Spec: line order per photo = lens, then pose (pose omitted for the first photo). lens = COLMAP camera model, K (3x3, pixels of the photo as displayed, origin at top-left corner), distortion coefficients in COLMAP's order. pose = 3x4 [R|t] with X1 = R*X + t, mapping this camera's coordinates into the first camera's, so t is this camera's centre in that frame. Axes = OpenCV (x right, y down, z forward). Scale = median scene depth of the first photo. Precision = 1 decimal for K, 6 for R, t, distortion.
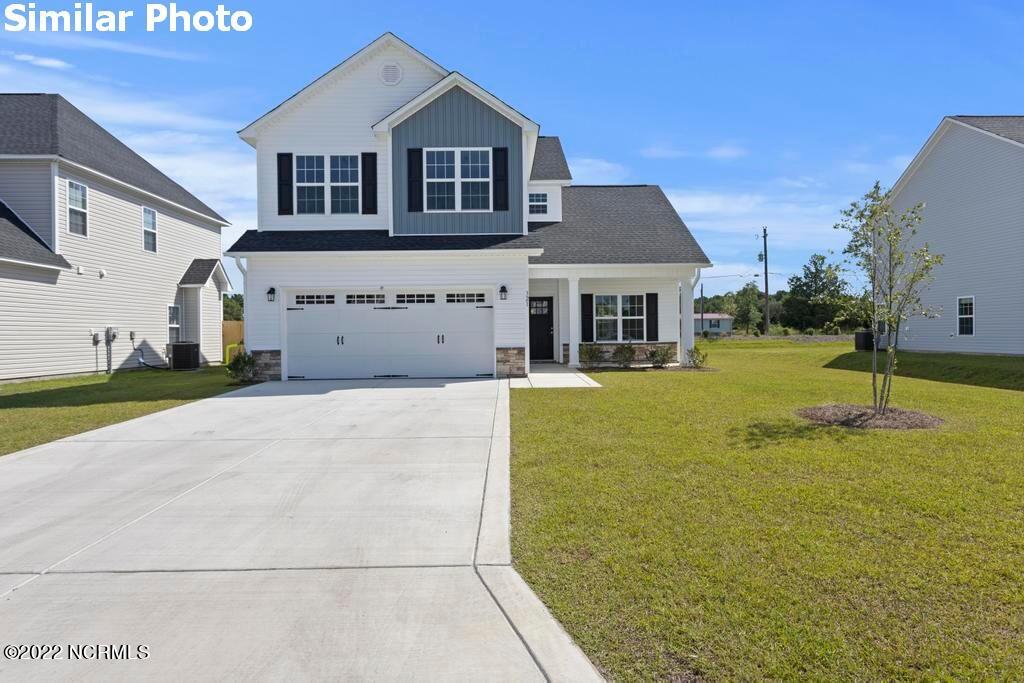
lens RADIAL K [[545.9, 0, 519.4], [0, 545.9, 337.9], [0, 0, 1]] dist [-0.009607, 0.005026]
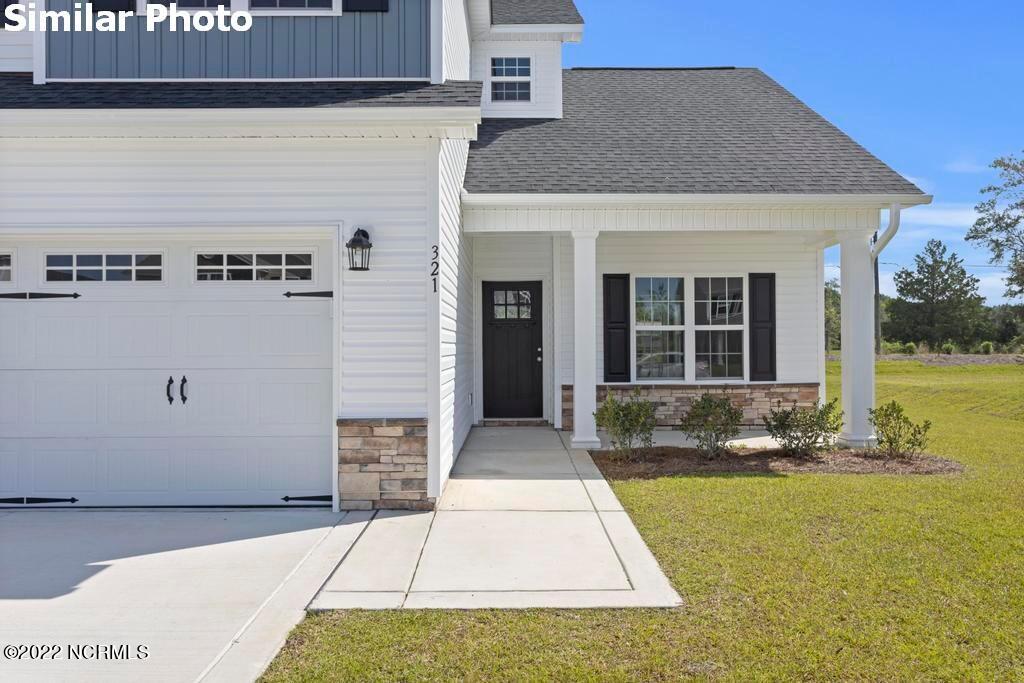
lens RADIAL K [[706.8, 0, 520.8], [0, 706.8, 339.9], [0, 0, 1]] dist [-0.000486, 0.002153]
pose [[0.999950, 0.006336, -0.007748, 0.057922], [-0.006466, 0.999838, -0.016798, -0.018841], [0.007641, 0.016847, 0.999829, 0.483304]]
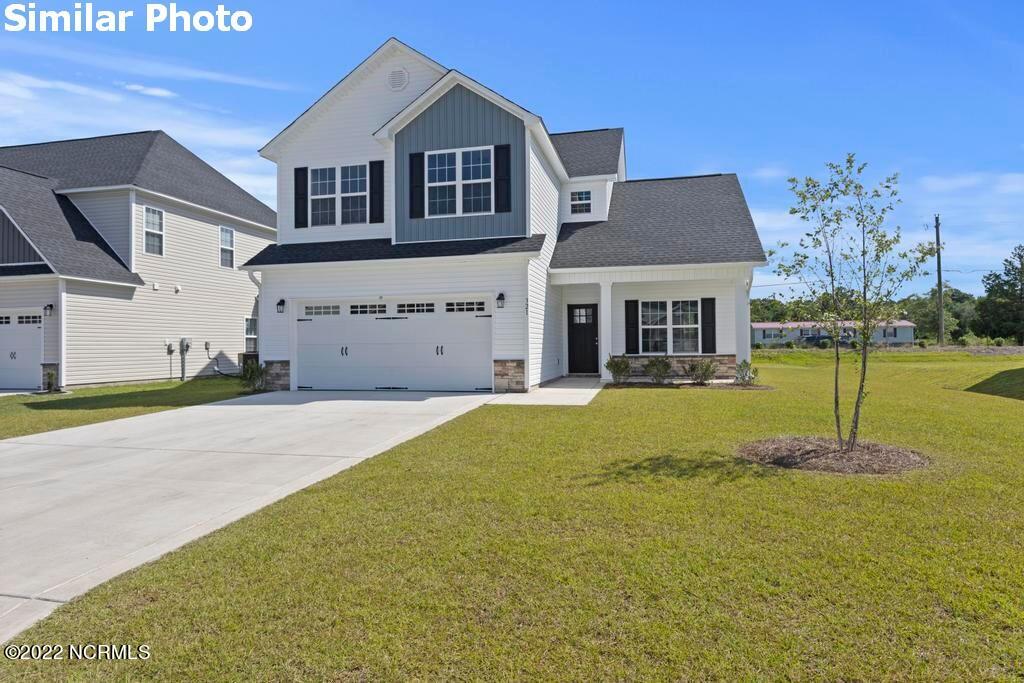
lens RADIAL K [[575.5, 0, 516.4], [0, 575.5, 338.6], [0, 0, 1]] dist [-0.013370, 0.005663]
pose [[0.970408, -0.001161, -0.241470, 0.192474], [-0.002903, 0.999860, -0.016474, -0.001784], [0.241455, 0.016687, 0.970269, 0.050633]]
